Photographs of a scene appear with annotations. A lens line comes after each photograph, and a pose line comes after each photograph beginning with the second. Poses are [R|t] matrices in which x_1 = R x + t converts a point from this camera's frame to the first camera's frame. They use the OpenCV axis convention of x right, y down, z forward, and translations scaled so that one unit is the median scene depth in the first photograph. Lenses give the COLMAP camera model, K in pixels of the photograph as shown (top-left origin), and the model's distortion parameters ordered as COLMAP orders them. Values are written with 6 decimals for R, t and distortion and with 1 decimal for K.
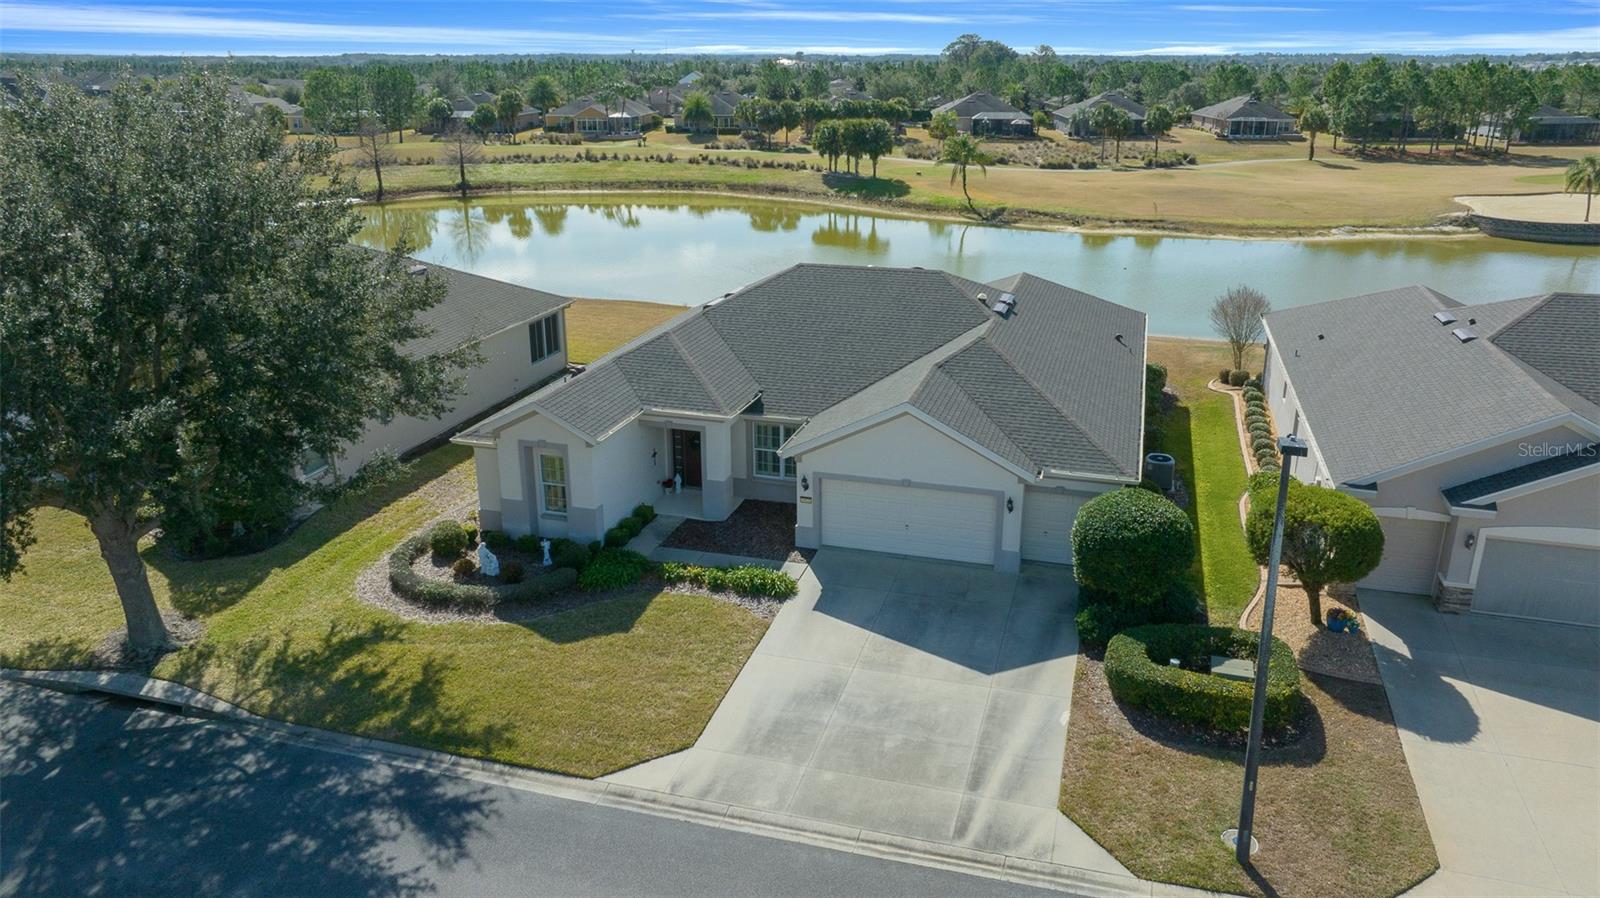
lens RADIAL K [[1123.8, 0, 808.6], [0, 1123.8, 444.1], [0, 0, 1]] dist [-0.017664, -0.002978]
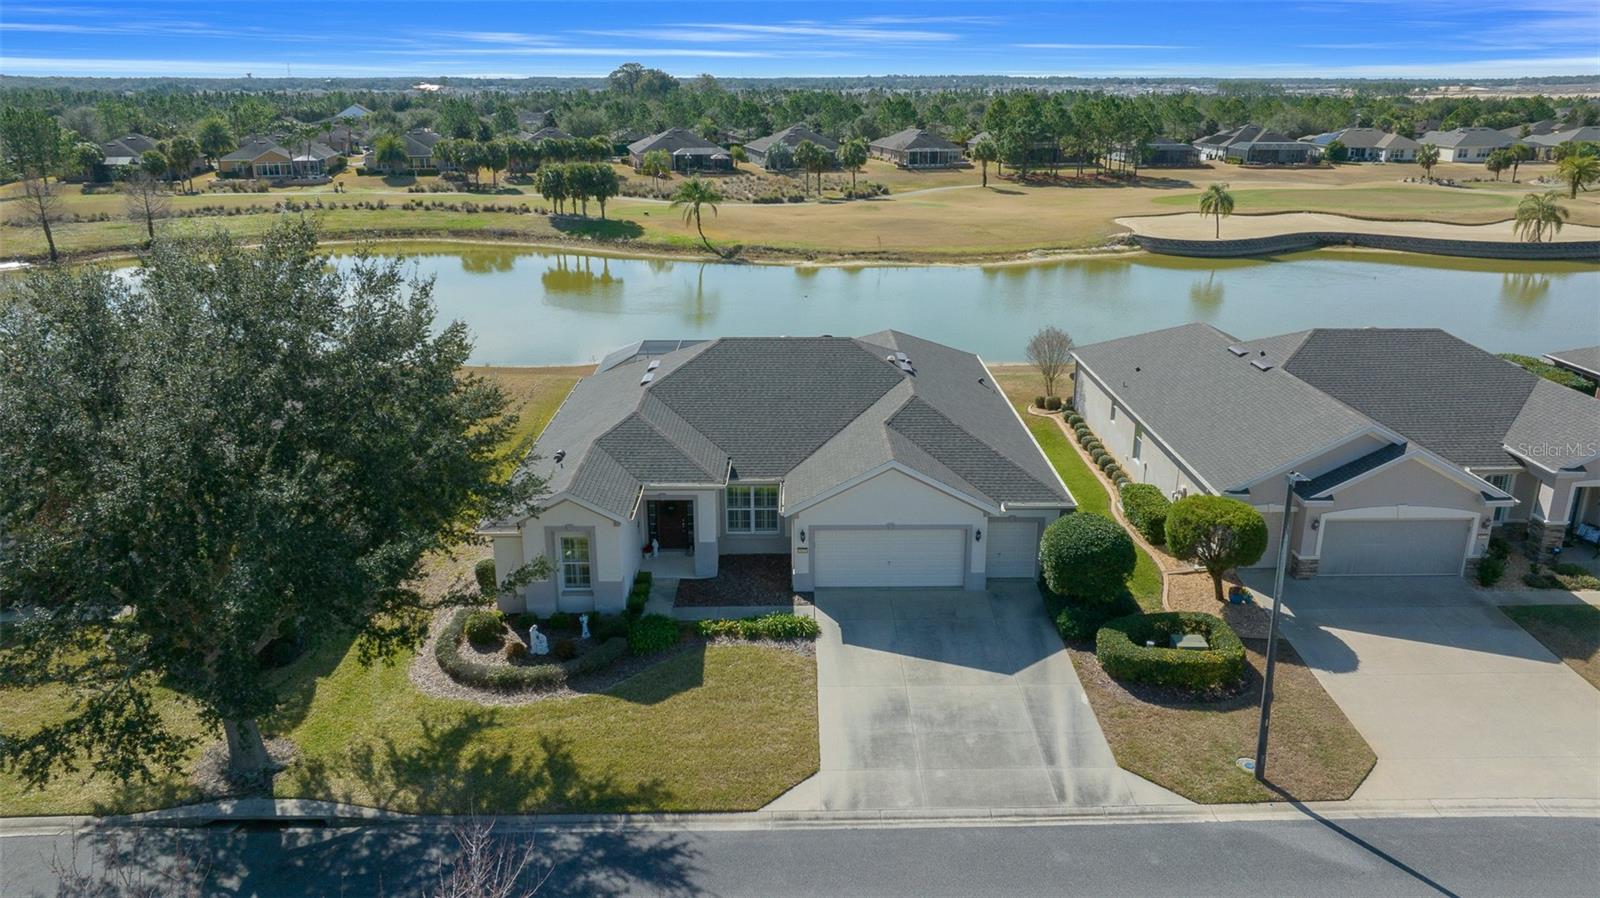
lens RADIAL K [[1123.8, 0, 808.6], [0, 1123.8, 444.1], [0, 0, 1]] dist [-0.017664, -0.002978]
pose [[0.955335, -0.091259, 0.281083, -0.323406], [0.096179, 0.995357, -0.003728, -0.056395], [-0.279437, 0.030595, 0.959676, -0.119057]]
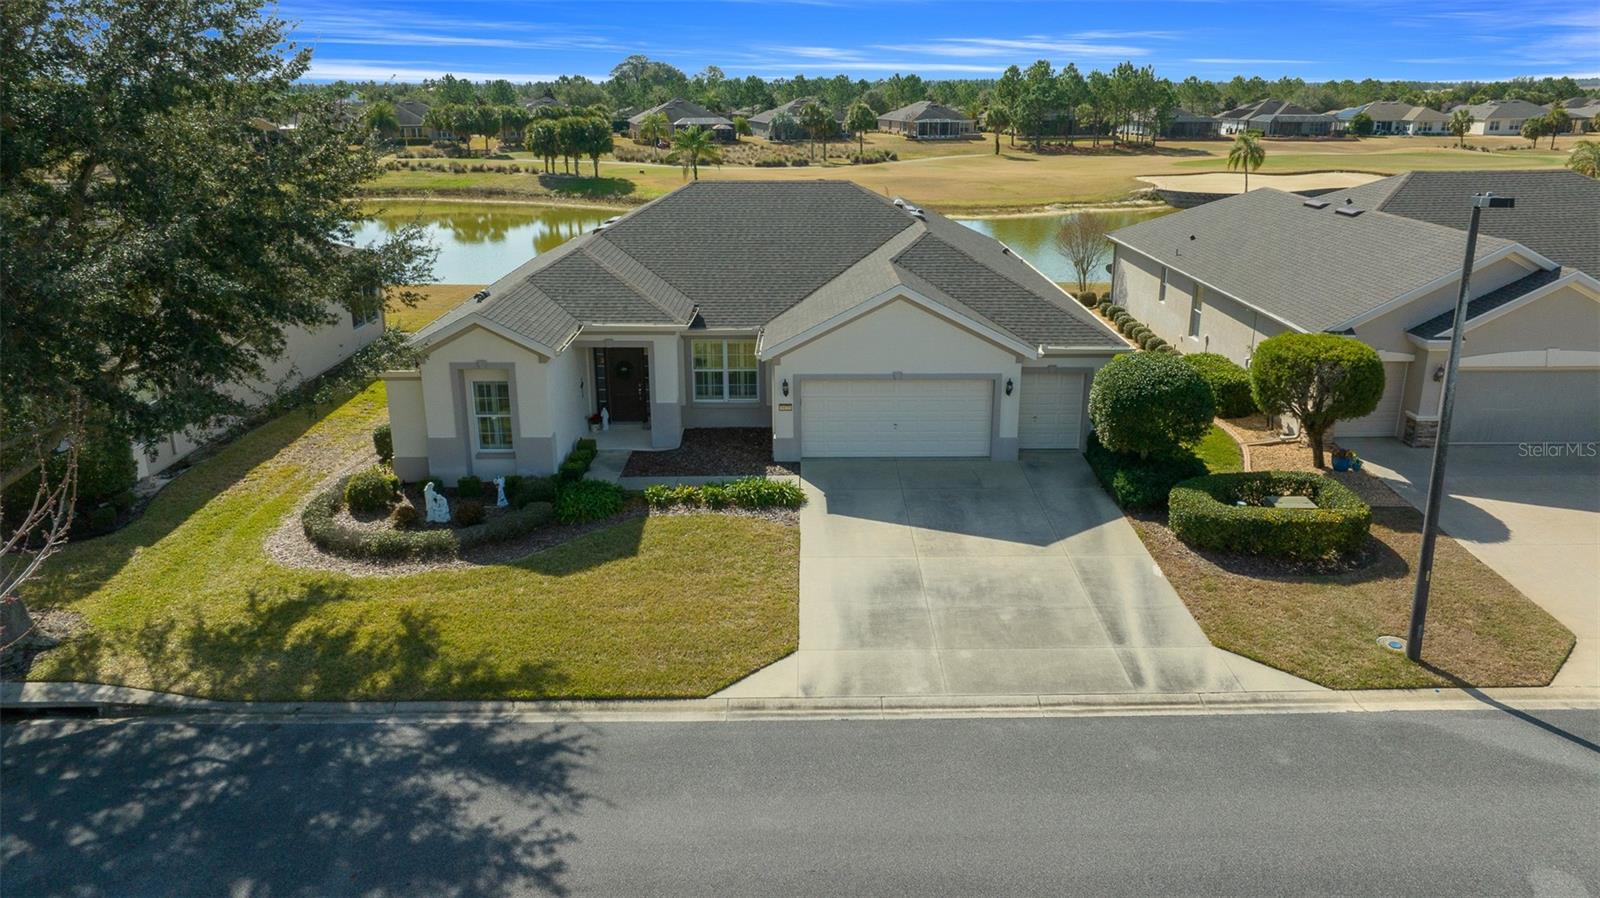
lens RADIAL K [[1123.8, 0, 808.6], [0, 1123.8, 444.1], [0, 0, 1]] dist [-0.017664, -0.002978]
pose [[0.957601, -0.089004, 0.274006, -0.245134], [0.095623, 0.995358, -0.010867, 0.094619], [-0.271767, 0.036608, 0.961666, 0.126504]]
